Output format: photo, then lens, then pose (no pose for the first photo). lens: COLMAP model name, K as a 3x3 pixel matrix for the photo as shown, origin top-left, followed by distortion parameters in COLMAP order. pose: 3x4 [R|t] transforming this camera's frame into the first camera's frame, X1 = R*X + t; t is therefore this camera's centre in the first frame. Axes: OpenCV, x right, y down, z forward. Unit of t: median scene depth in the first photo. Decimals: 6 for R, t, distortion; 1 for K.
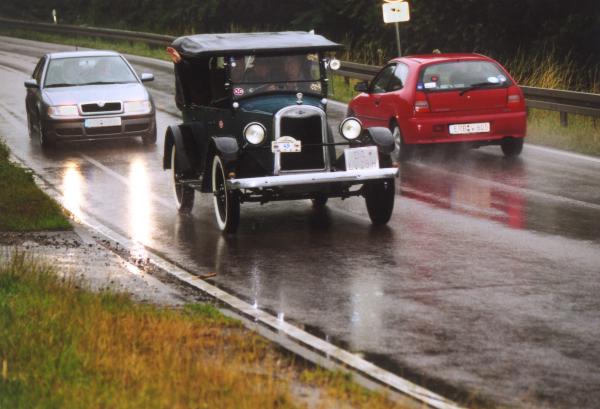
lens RADIAL K [[2352.7, 0, 302.4], [0, 2352.7, 224.0], [0, 0, 1]] dist [1.390949, 2.010756]
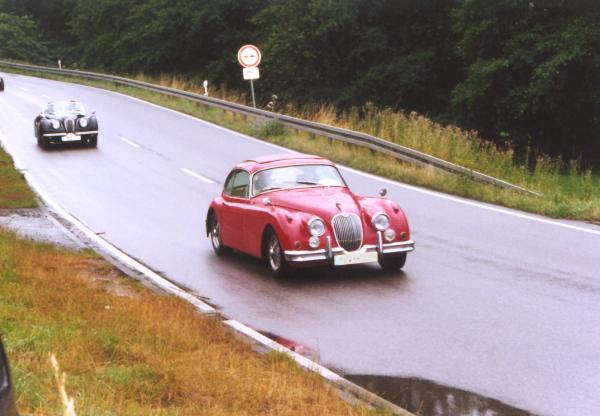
lens RADIAL K [[1801.8, 0, 280.7], [0, 1801.8, 208.1], [0, 0, 1]] dist [0.528906, -2.213014]
pose [[0.999998, 0.001679, -0.001420, 0.101667], [-0.001655, 0.999866, 0.016289, -0.021647], [0.001447, -0.016287, 0.999866, -0.468032]]
